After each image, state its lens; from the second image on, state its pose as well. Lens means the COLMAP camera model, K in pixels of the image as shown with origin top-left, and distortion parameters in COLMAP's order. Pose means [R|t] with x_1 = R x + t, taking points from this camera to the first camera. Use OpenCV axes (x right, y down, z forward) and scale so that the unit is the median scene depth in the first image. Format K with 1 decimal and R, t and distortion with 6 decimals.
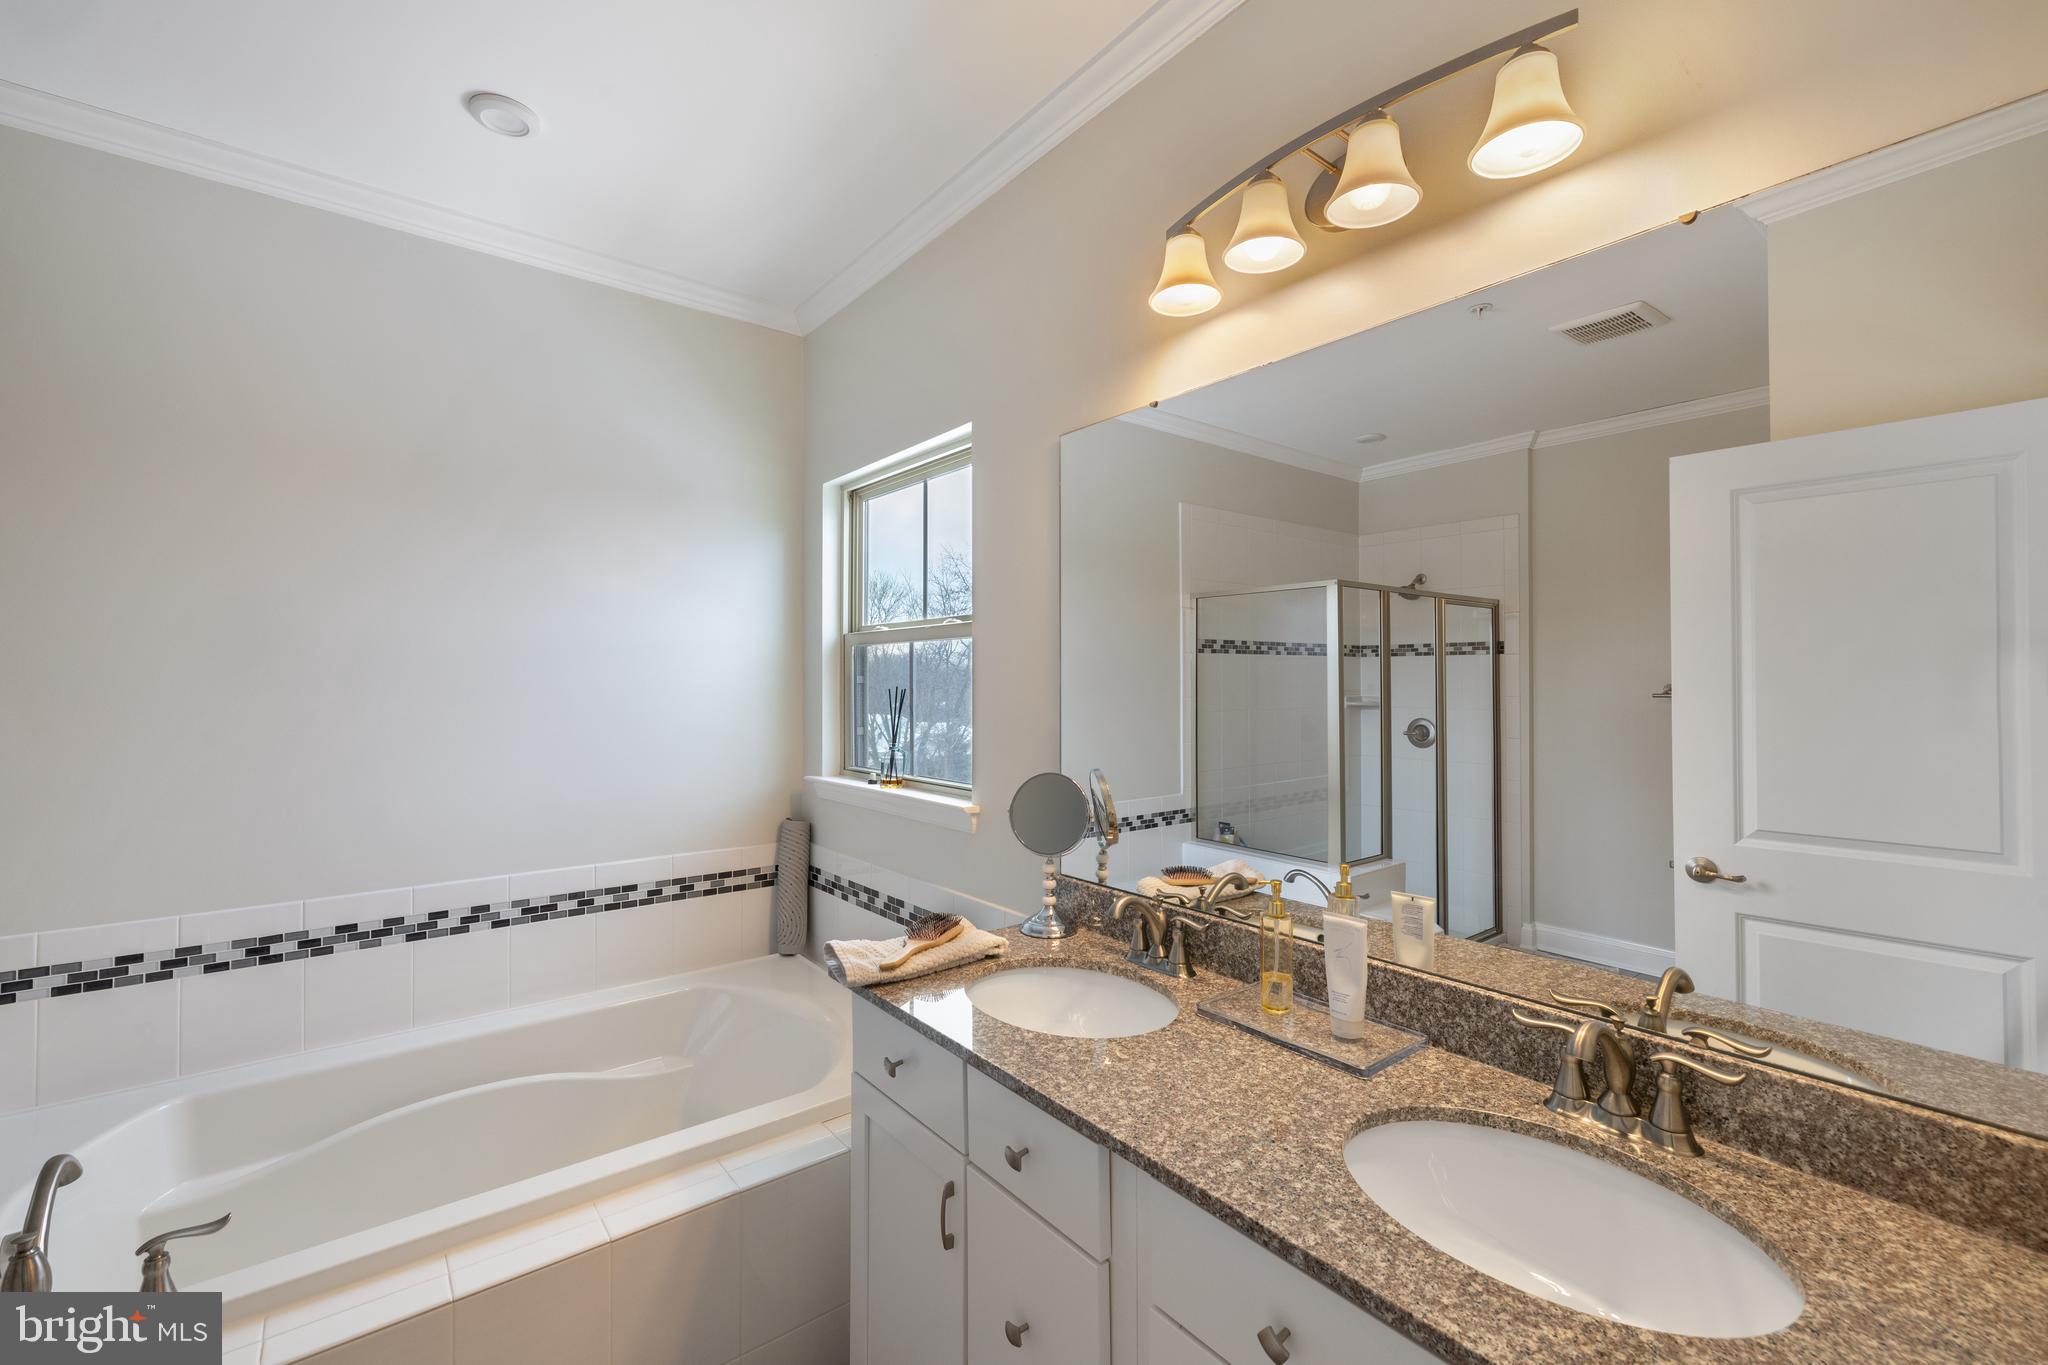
lens RADIAL K [[864.9, 0, 1030.3], [0, 864.9, 676.7], [0, 0, 1]] dist [0.000782, 0.000633]
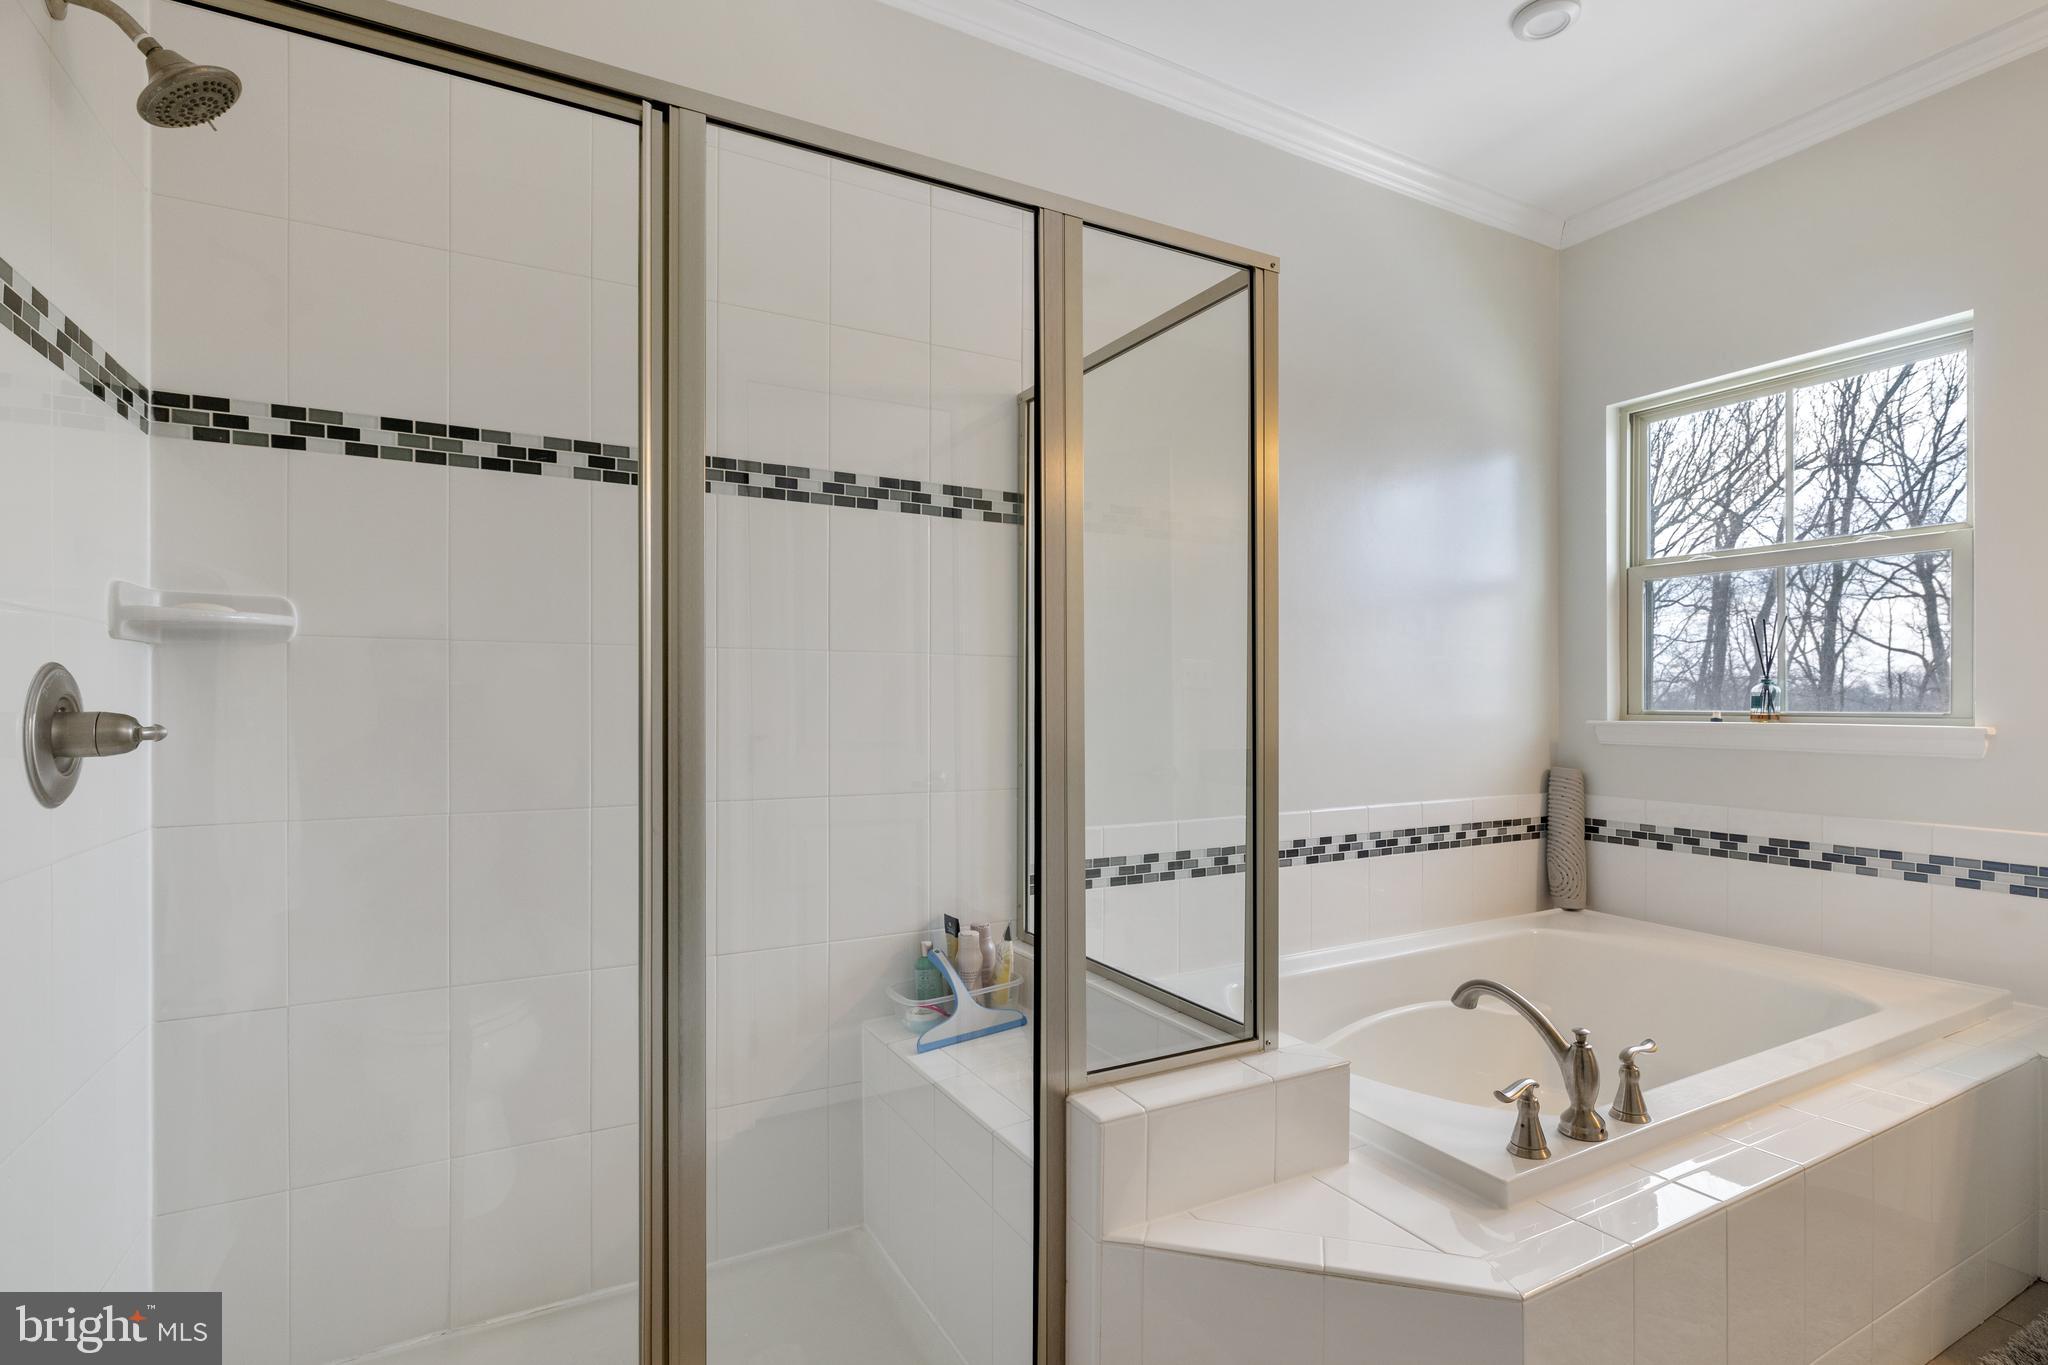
lens RADIAL K [[979.4, 0, 1018.4], [0, 979.4, 689.0], [0, 0, 1]] dist [-0.005331, 0.000633]
pose [[0.978766, 0.001994, -0.204973, -0.694404], [0.000650, 0.999917, 0.012833, 0.071535], [0.204982, -0.012694, 0.978684, -0.170358]]
